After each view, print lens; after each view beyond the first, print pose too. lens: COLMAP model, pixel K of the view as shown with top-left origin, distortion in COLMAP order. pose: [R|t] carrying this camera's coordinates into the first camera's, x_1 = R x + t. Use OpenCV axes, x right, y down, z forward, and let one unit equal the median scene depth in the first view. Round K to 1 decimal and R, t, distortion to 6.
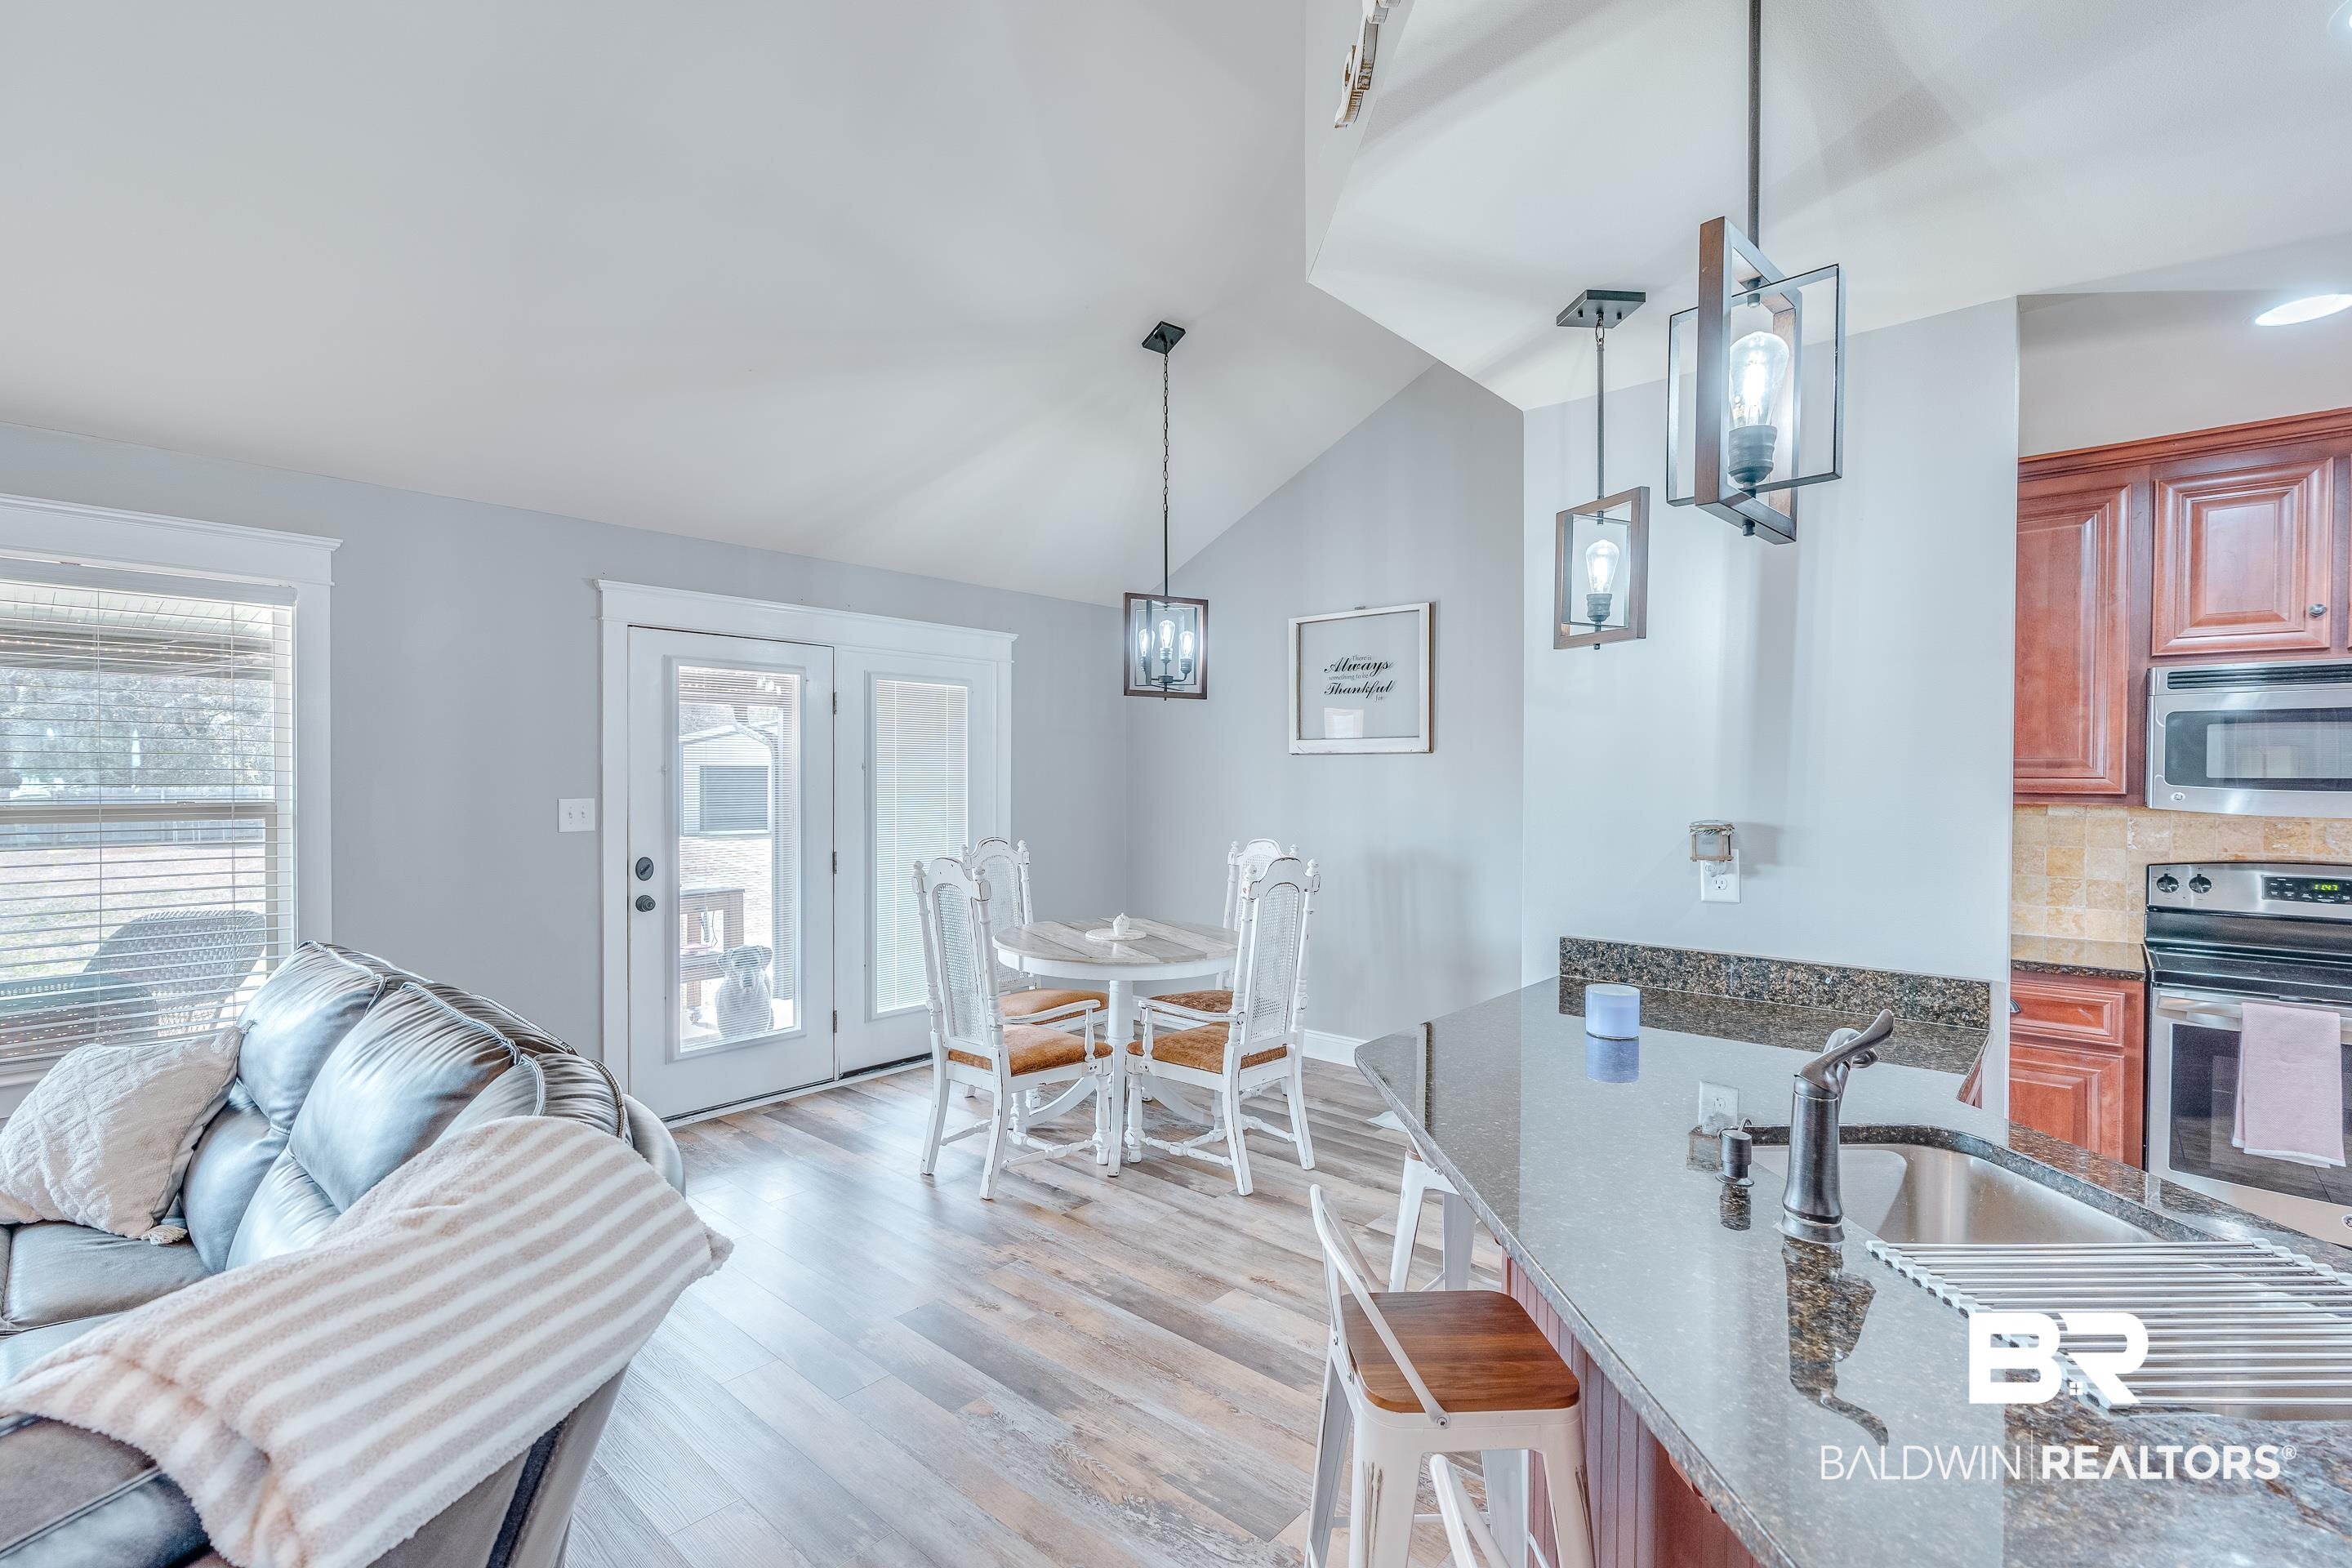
lens RADIAL K [[1051.7, 0, 1172.1], [0, 1051.7, 785.9], [0, 0, 1]] dist [-0.005927, 0.002200]
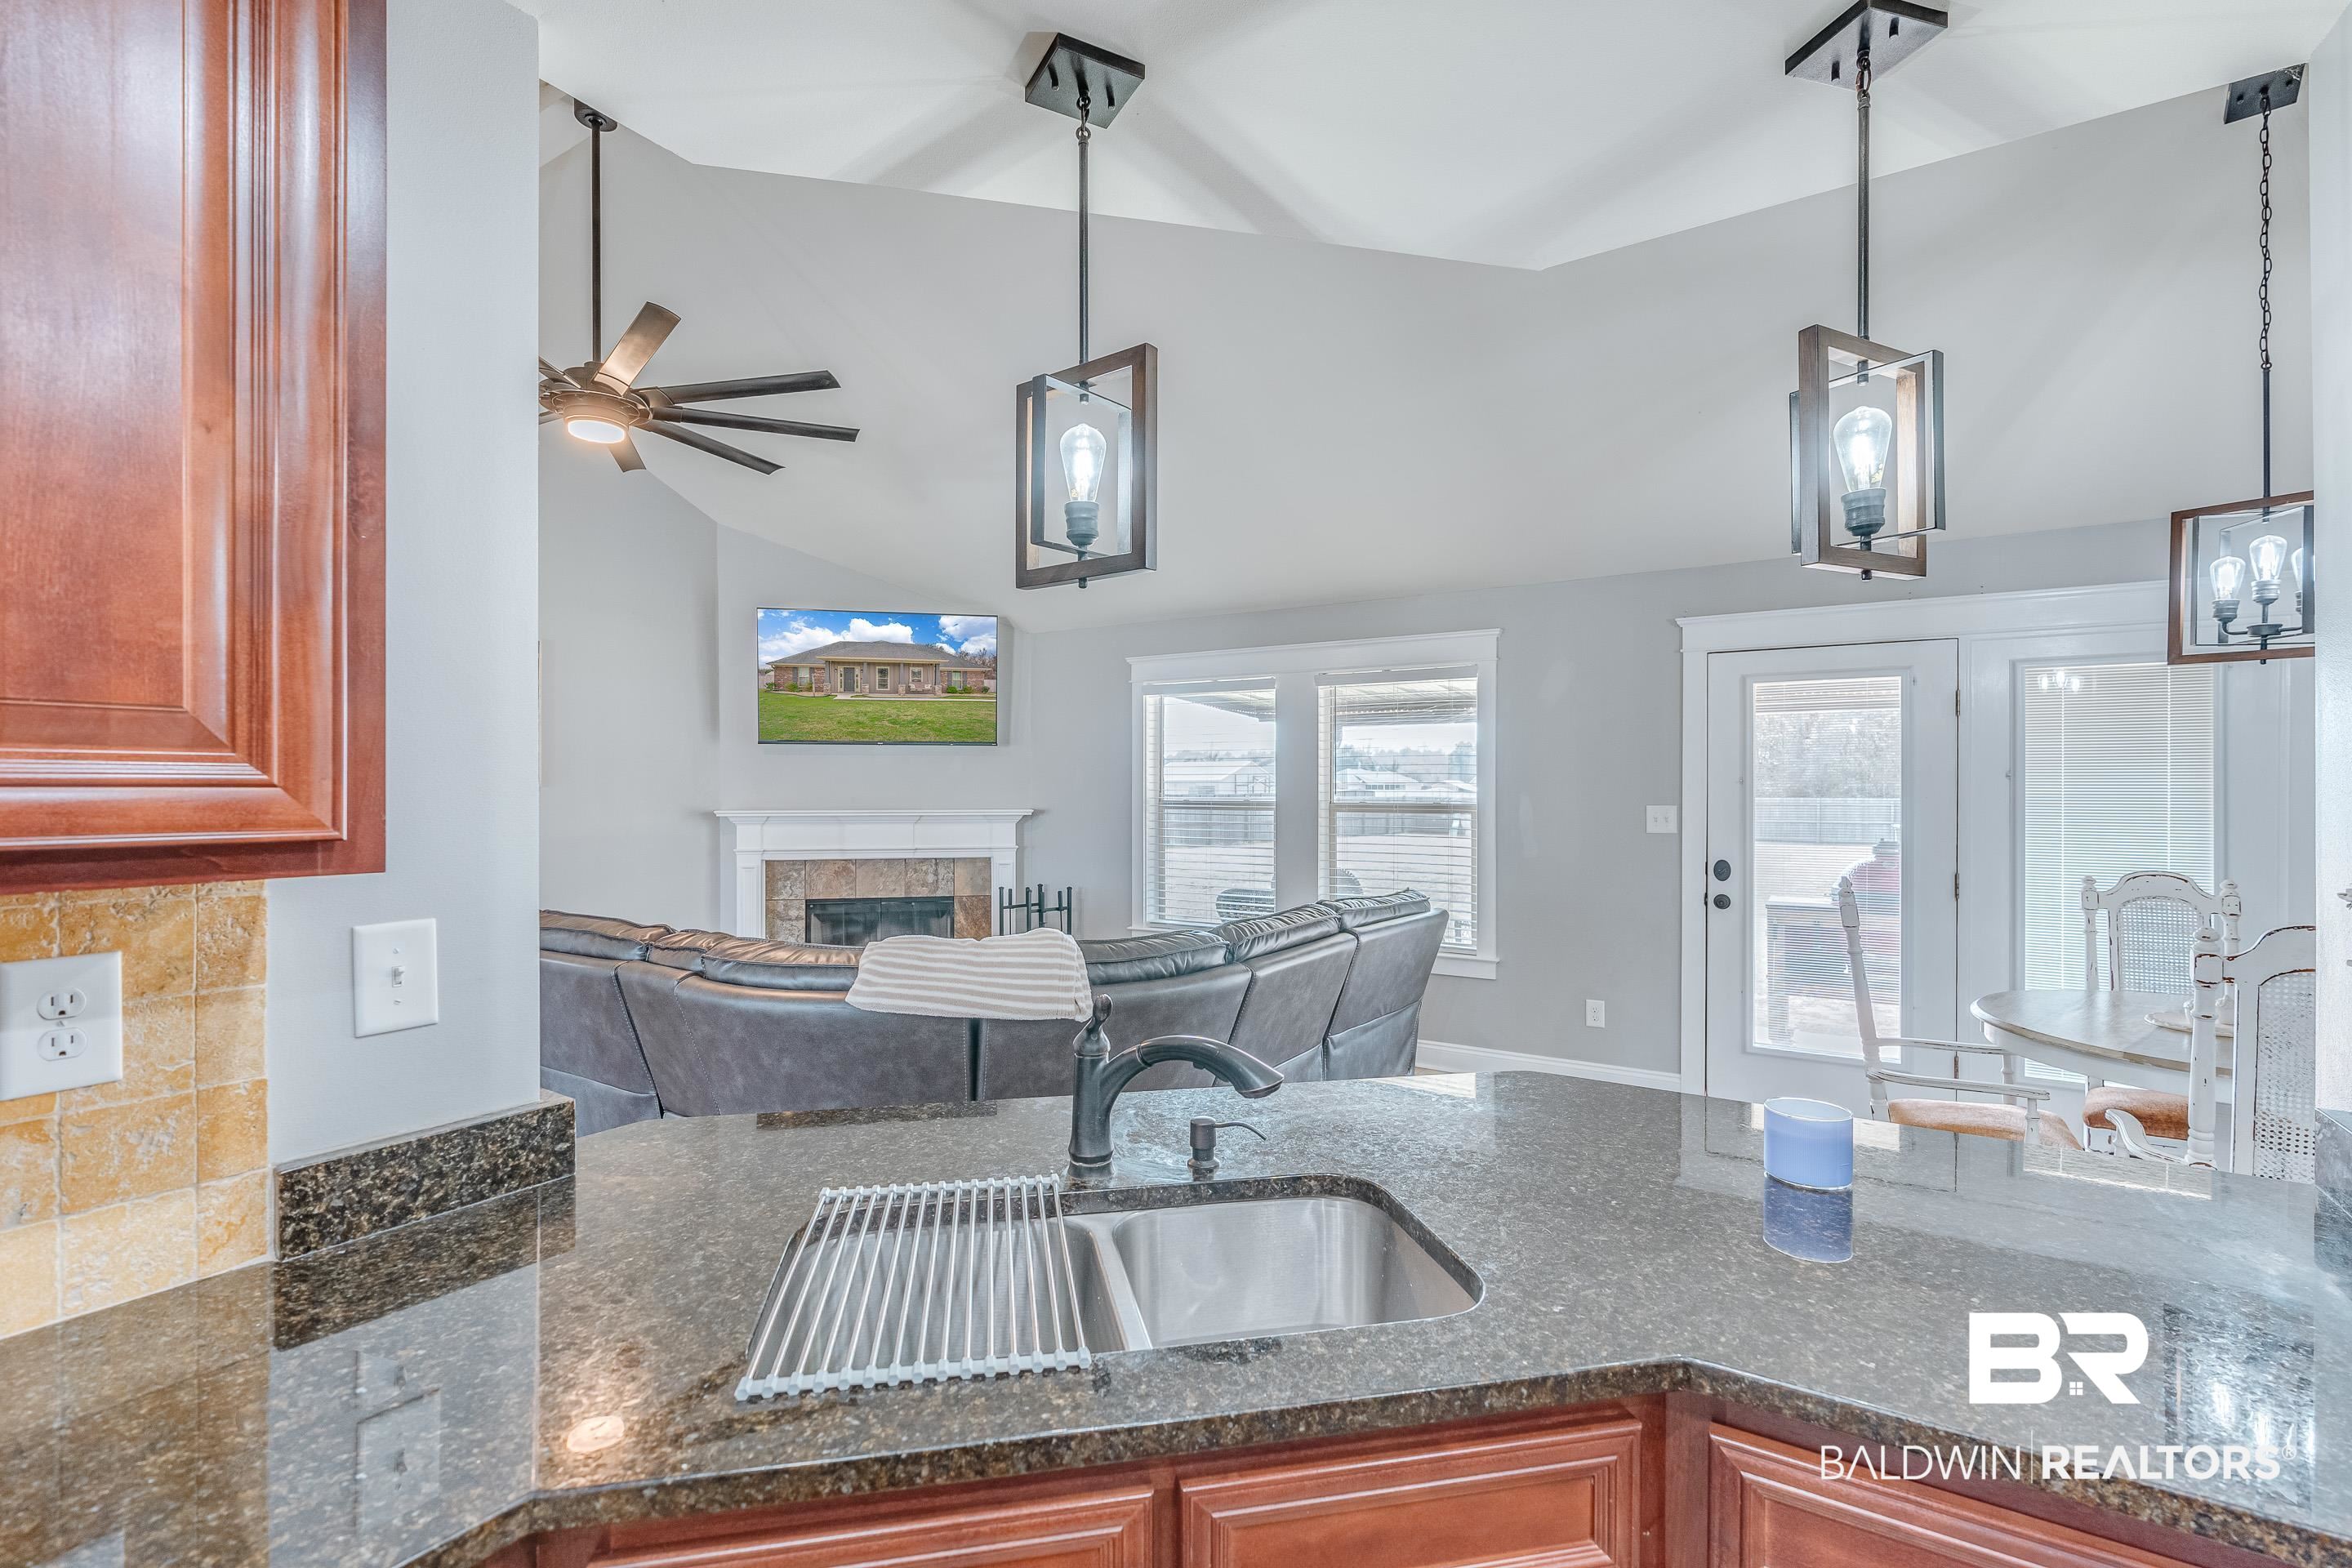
lens RADIAL K [[1051.7, 0, 1169.4], [0, 1051.7, 788.2], [0, 0, 1]] dist [-0.005927, 0.002200]
pose [[0.153419, -0.001814, -0.988160, 0.620147], [-0.009513, 0.999949, -0.003312, 0.001531], [0.988116, 0.009908, 0.153394, 0.314170]]
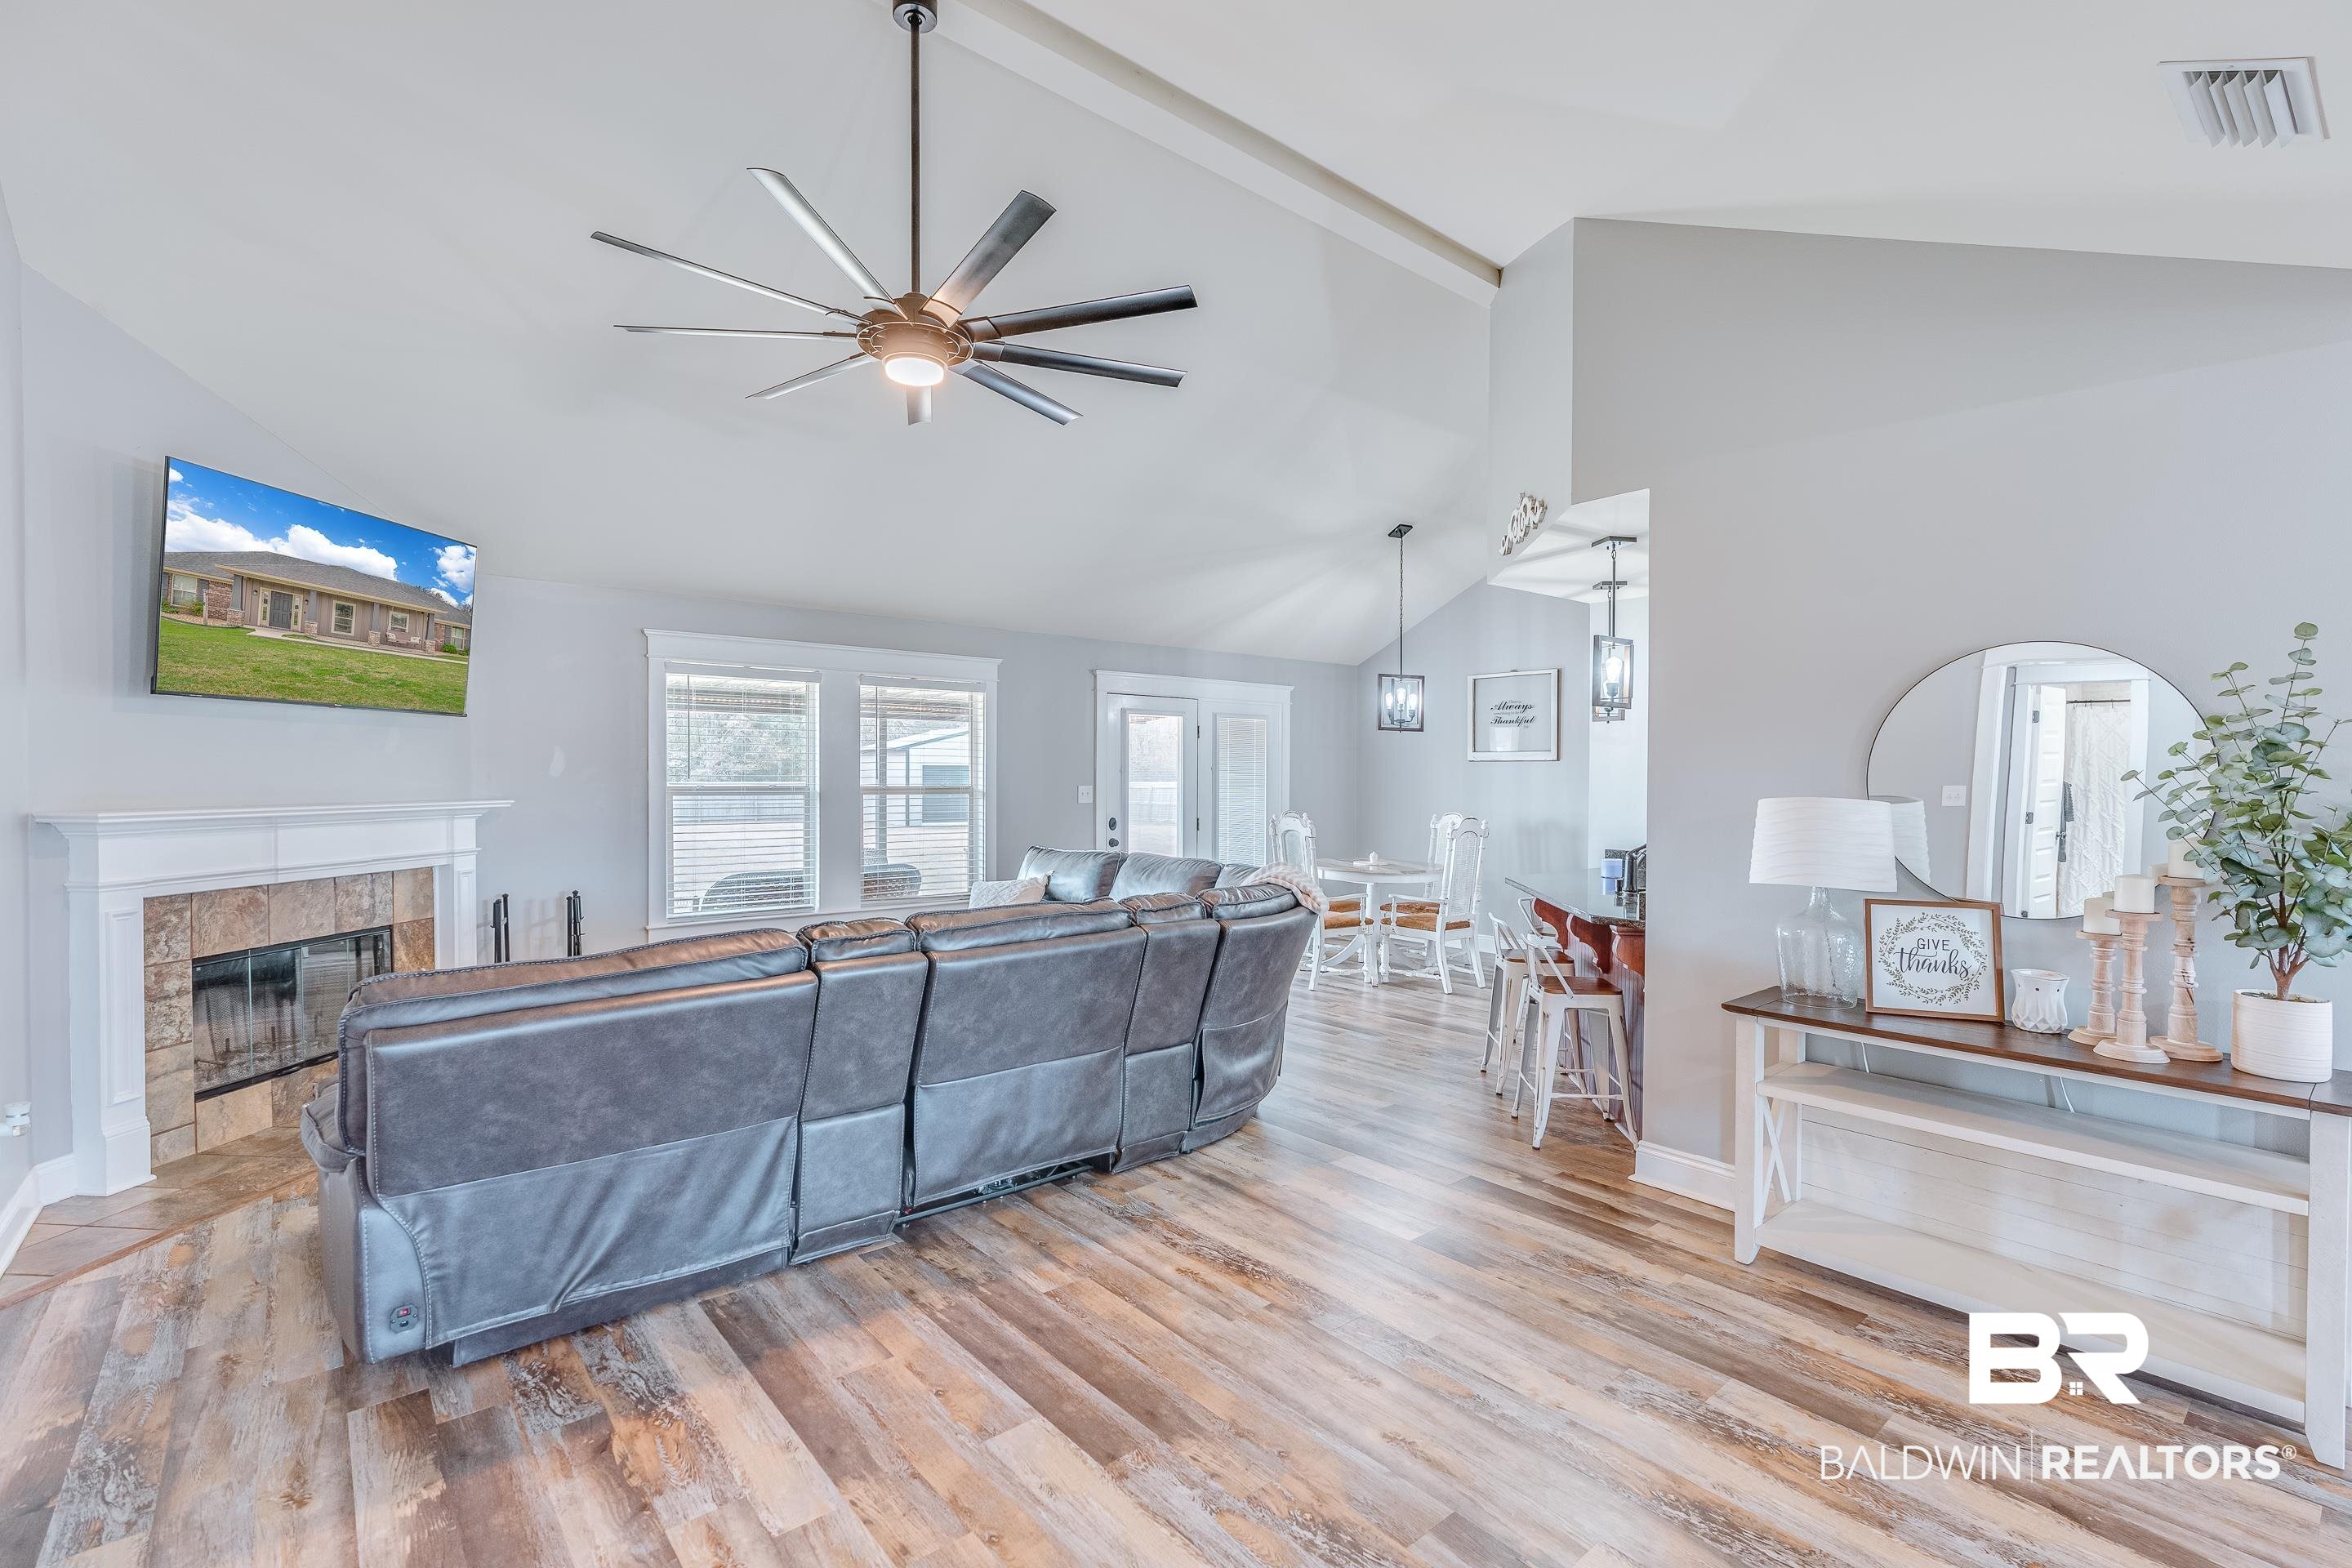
lens RADIAL K [[1051.7, 0, 1167.6], [0, 1051.7, 787.3], [0, 0, 1]] dist [-0.005927, 0.002200]
pose [[0.988802, 0.003527, -0.149194, -0.160274], [-0.003212, 0.999992, 0.002356, 0.011532], [0.149201, -0.001851, 0.988805, -1.022398]]
